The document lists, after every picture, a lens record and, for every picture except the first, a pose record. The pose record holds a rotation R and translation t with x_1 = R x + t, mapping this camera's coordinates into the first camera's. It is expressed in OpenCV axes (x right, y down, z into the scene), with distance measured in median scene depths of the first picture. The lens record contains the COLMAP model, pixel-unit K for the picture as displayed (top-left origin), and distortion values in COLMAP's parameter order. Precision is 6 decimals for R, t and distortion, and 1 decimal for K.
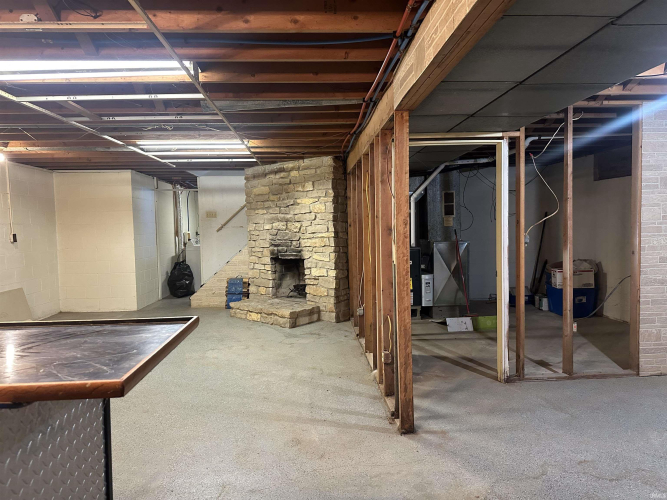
lens RADIAL K [[452.6, 0, 328.6], [0, 452.6, 250.0], [0, 0, 1]] dist [0.027518, -0.003666]
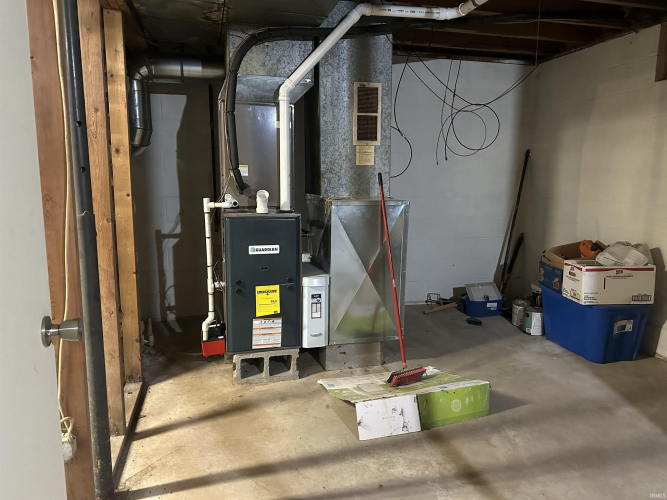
lens RADIAL K [[452.6, 0, 334.7], [0, 452.6, 251.7], [0, 0, 1]] dist [0.027518, -0.003666]
pose [[0.976726, -0.002597, 0.214477, 0.142475], [-0.021326, 0.993796, 0.109153, -0.016352], [-0.213430, -0.111187, 0.970611, 0.577137]]
